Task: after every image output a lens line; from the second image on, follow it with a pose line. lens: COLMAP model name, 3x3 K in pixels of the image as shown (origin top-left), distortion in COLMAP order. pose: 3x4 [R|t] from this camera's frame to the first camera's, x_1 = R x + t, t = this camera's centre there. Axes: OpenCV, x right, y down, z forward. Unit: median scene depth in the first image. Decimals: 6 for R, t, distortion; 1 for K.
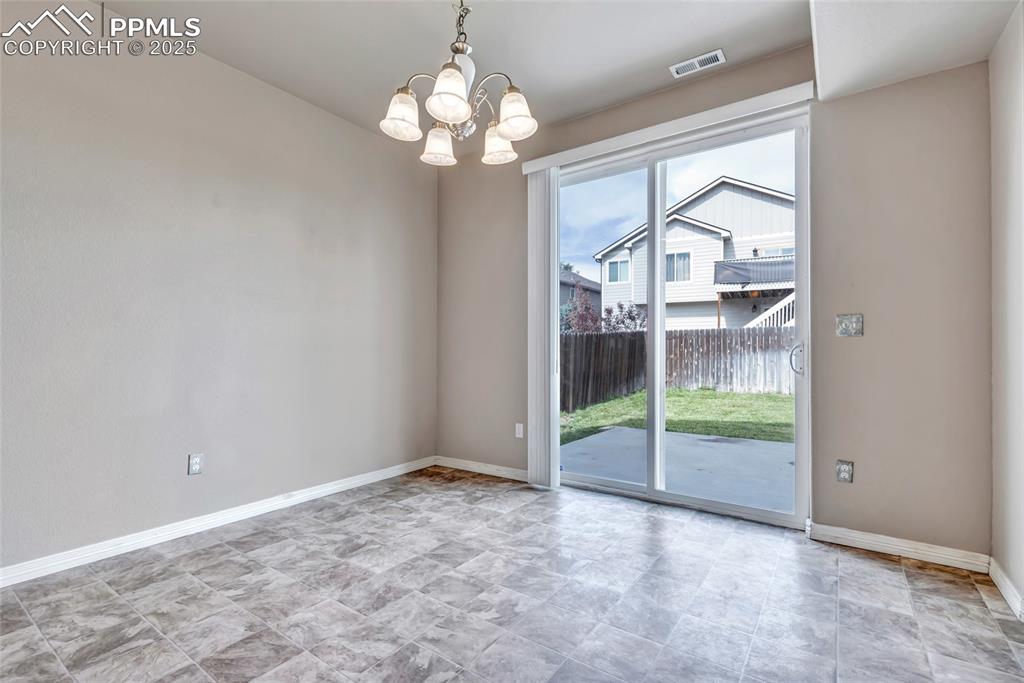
lens RADIAL K [[466.6, 0, 511.2], [0, 466.6, 349.3], [0, 0, 1]] dist [0.001937, 0.000126]
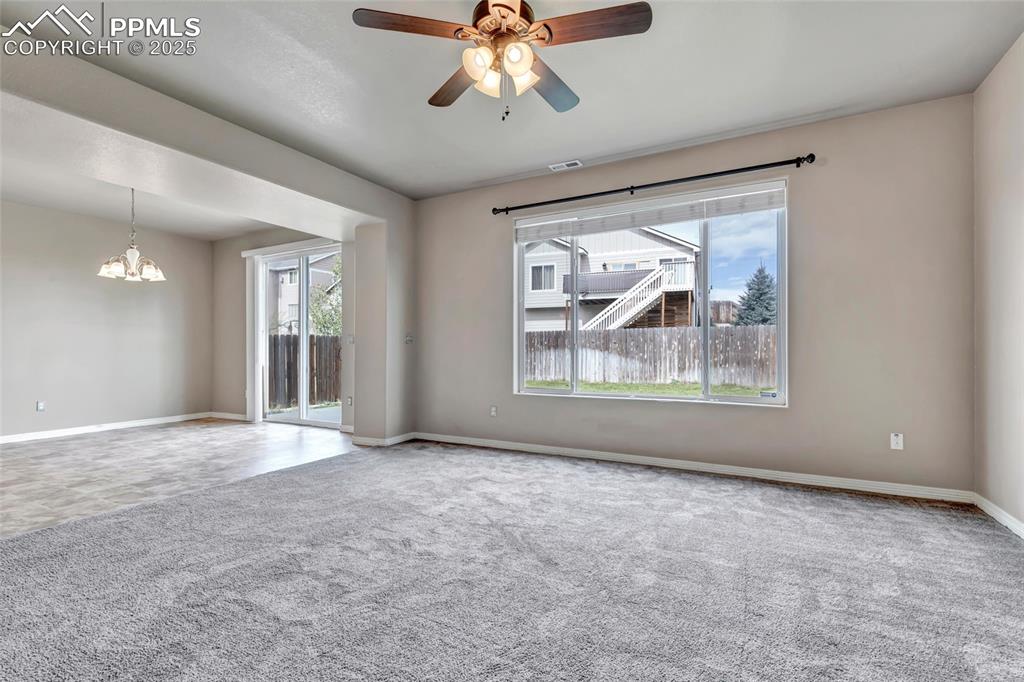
lens RADIAL K [[466.6, 0, 514.3], [0, 466.6, 346.4], [0, 0, 1]] dist [0.001937, 0.000126]
pose [[0.993115, -0.003734, 0.117084, 0.180714], [0.003954, 0.999991, -0.001648, -0.001203], [-0.117077, 0.002099, 0.993121, -0.202196]]
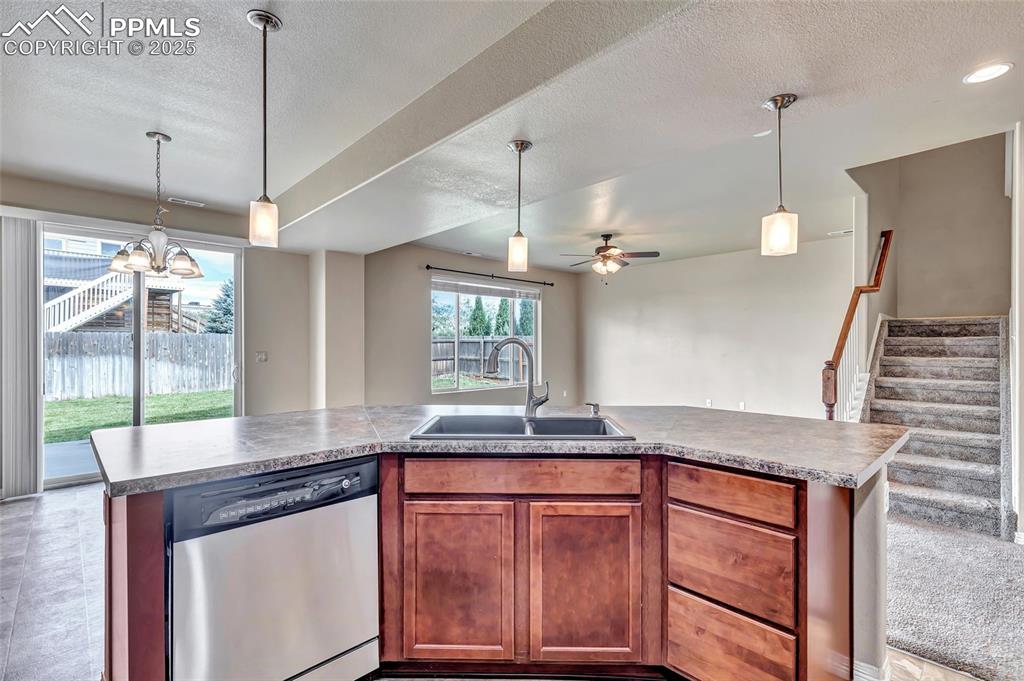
lens RADIAL K [[466.6, 0, 519.2], [0, 466.6, 344.5], [0, 0, 1]] dist [0.001937, 0.000126]
pose [[0.179890, 0.002995, 0.983682, -0.168510], [-0.003970, 0.999989, -0.002319, -0.015640], [-0.983679, -0.003488, 0.179900, -0.077842]]
